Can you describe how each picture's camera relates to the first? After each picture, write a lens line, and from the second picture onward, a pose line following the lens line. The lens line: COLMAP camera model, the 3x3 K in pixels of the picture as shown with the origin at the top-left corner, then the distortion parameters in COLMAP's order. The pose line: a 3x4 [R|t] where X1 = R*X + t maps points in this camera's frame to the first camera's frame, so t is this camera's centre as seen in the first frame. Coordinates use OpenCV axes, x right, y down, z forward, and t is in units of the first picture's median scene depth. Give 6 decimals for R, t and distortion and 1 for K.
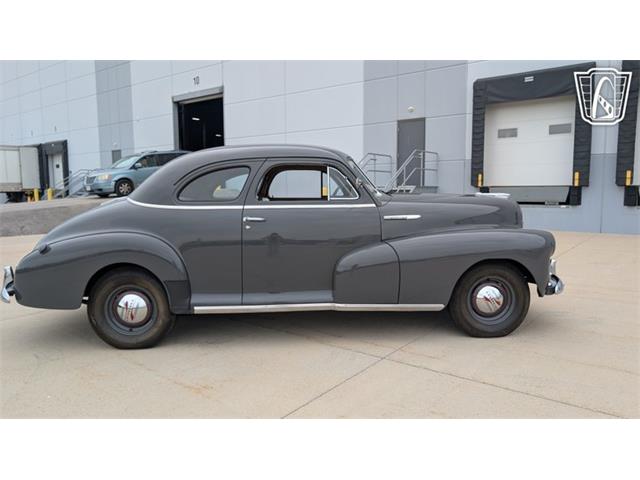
lens RADIAL K [[469.2, 0, 331.3], [0, 469.2, 238.8], [0, 0, 1]] dist [0.025629, -0.023903]
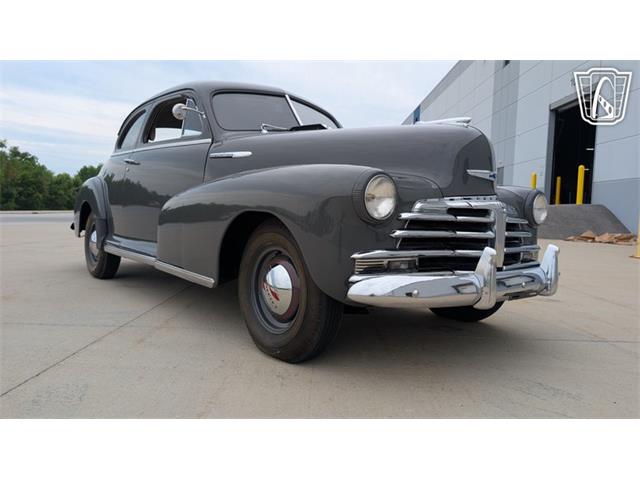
lens RADIAL K [[470.0, 0, 323.0], [0, 470.0, 229.8], [0, 0, 1]] dist [0.019318, -0.023052]
pose [[0.595633, 0.064371, -0.800673, 0.821850], [-0.129501, 0.991440, -0.016630, 0.061232], [0.792749, 0.113593, 0.598870, 0.701390]]
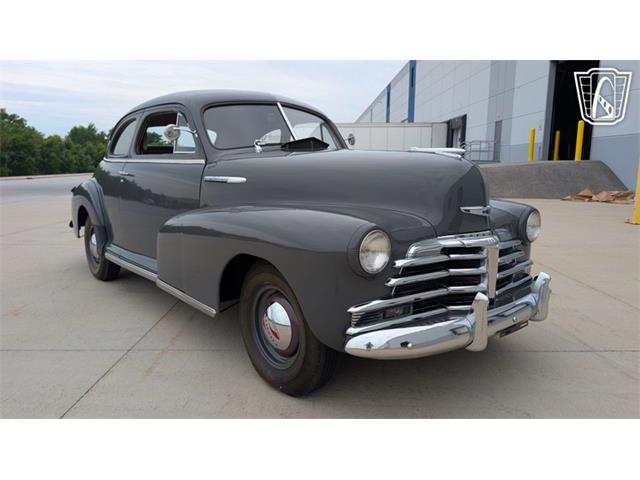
lens RADIAL K [[470.0, 0, 317.5], [0, 470.0, 236.0], [0, 0, 1]] dist [0.019318, -0.023052]
pose [[0.594547, 0.137038, -0.792297, 0.820927], [-0.100013, 0.990321, 0.096239, -0.043779], [0.797817, 0.022021, 0.602498, 0.688207]]
